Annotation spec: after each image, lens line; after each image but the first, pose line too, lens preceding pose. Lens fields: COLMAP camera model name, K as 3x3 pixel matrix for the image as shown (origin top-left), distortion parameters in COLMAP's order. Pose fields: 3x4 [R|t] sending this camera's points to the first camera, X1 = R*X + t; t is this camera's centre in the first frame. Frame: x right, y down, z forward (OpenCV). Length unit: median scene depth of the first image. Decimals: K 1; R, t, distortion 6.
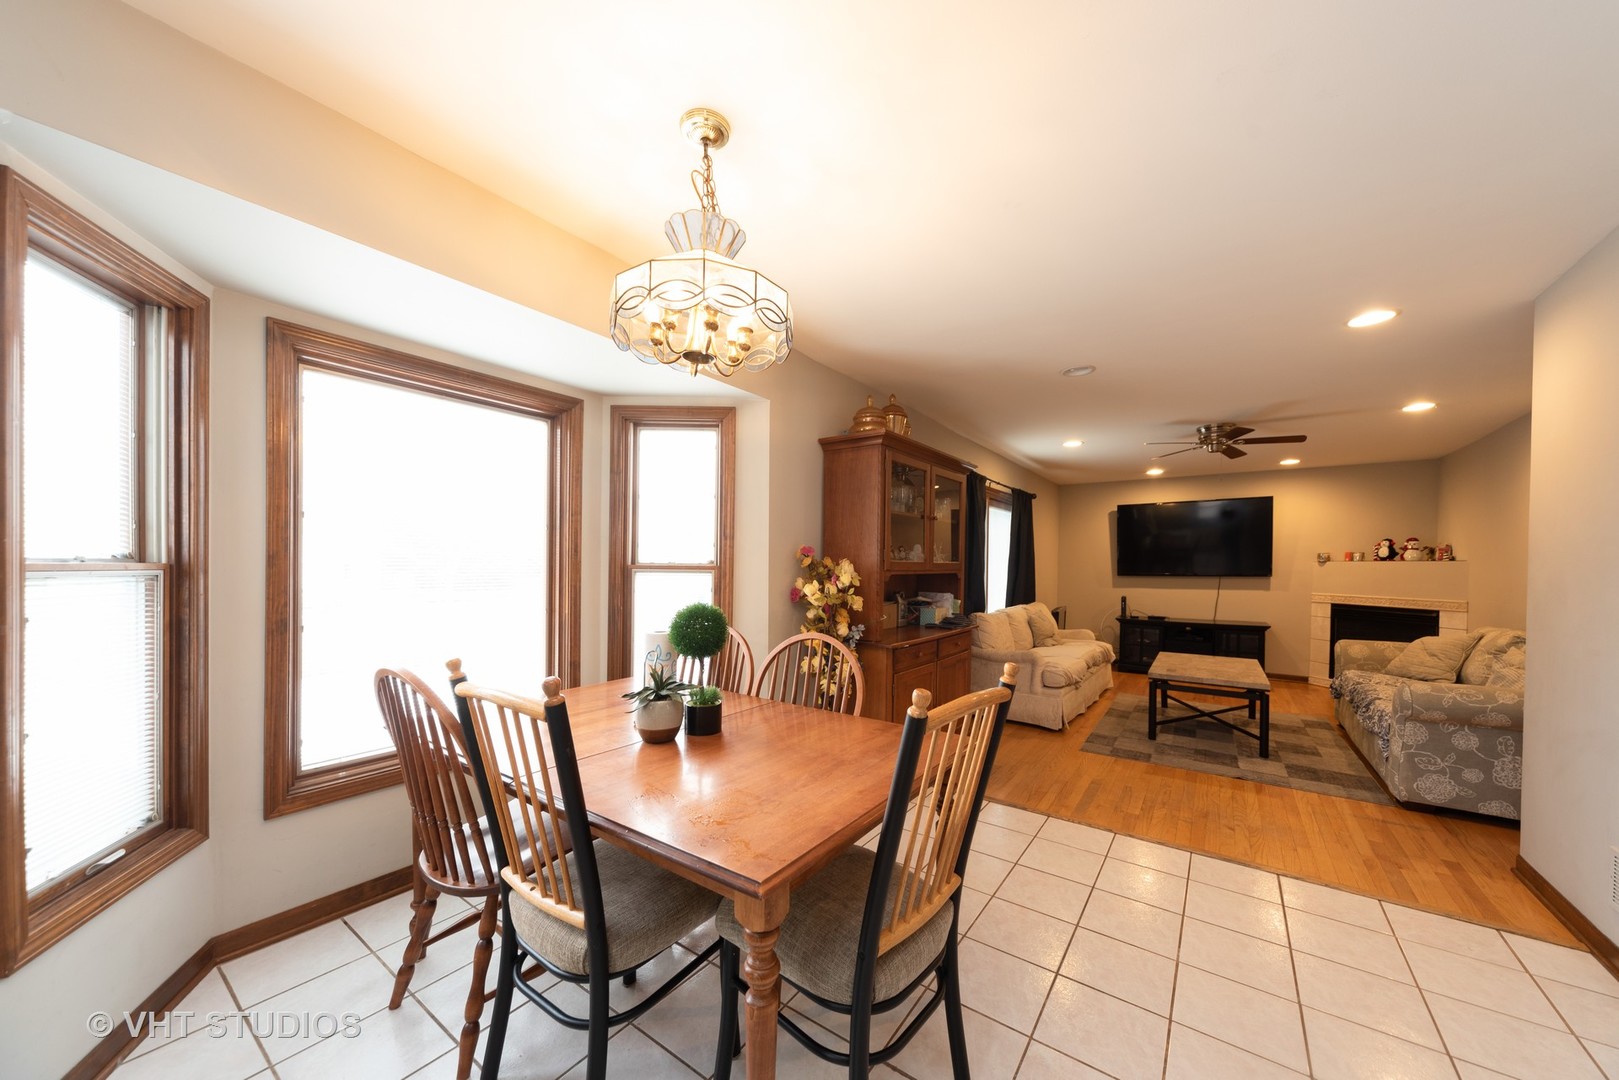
lens RADIAL K [[560.9, 0, 828.2], [0, 560.9, 572.5], [0, 0, 1]] dist [0.001649, -0.000316]
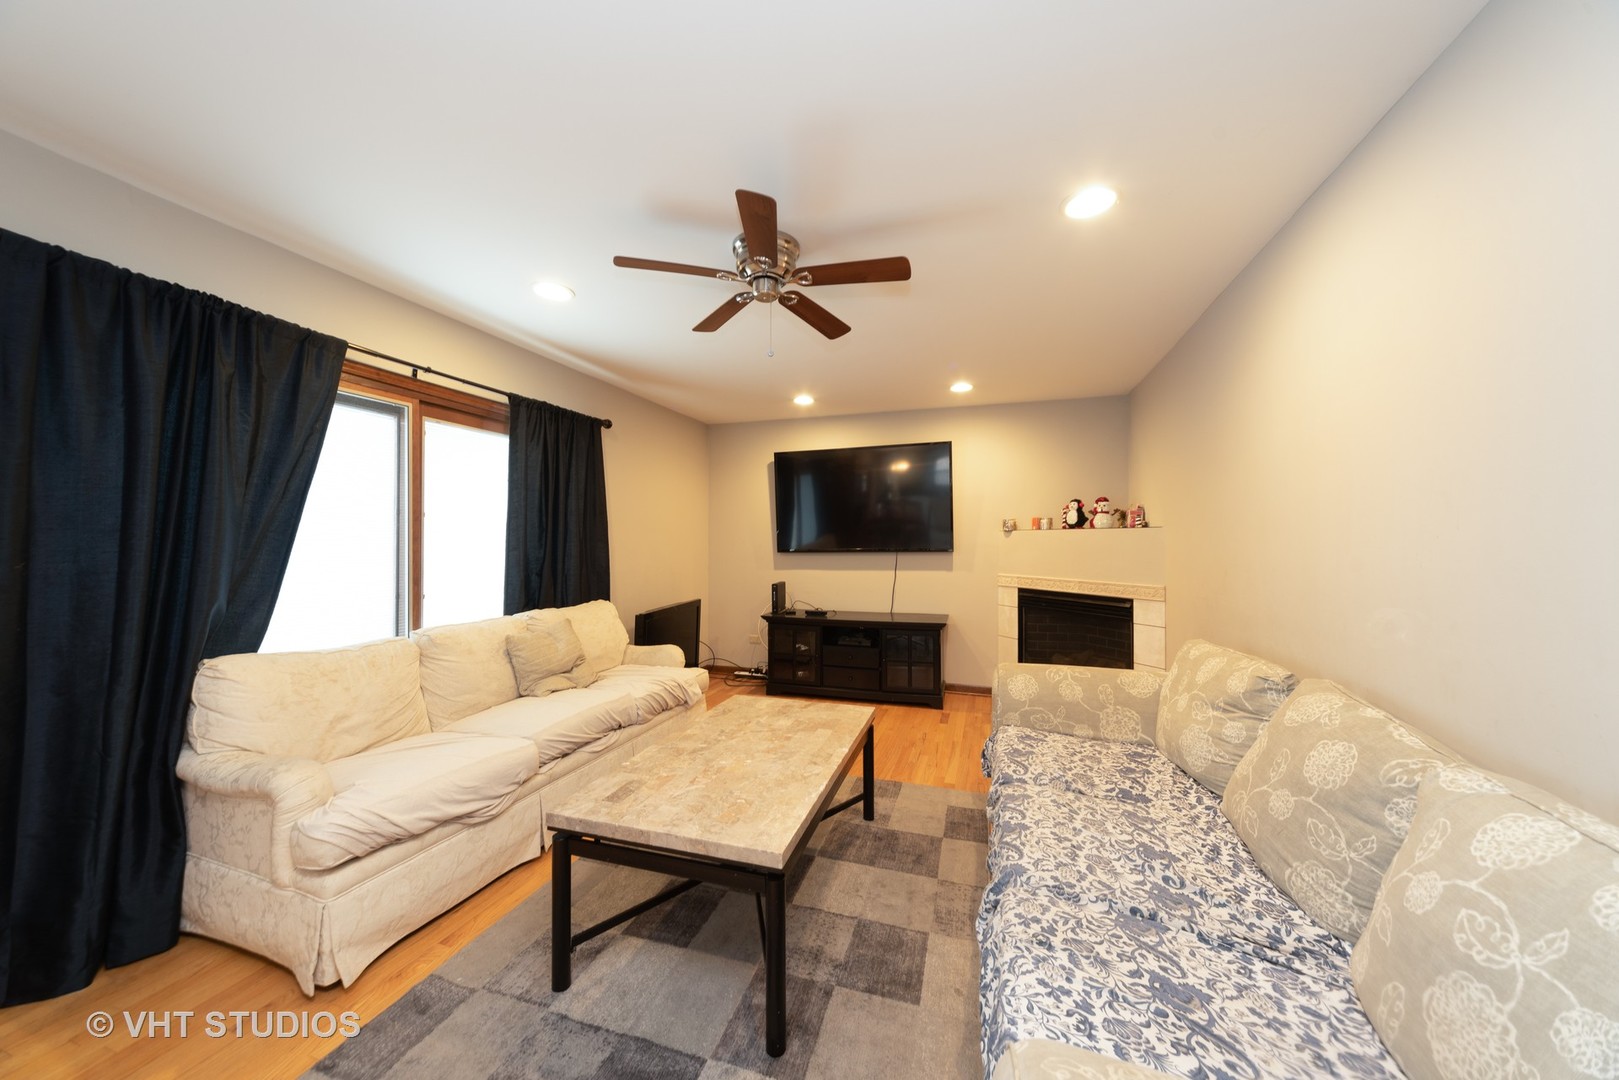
lens RADIAL K [[560.9, 0, 809.7], [0, 560.9, 539.3], [0, 0, 1]] dist [0.001649, -0.000316]
pose [[0.952482, -0.006215, 0.304530, 0.440287], [0.011508, 0.999812, -0.015590, 0.000308], [-0.304376, 0.018353, 0.952375, 0.407747]]
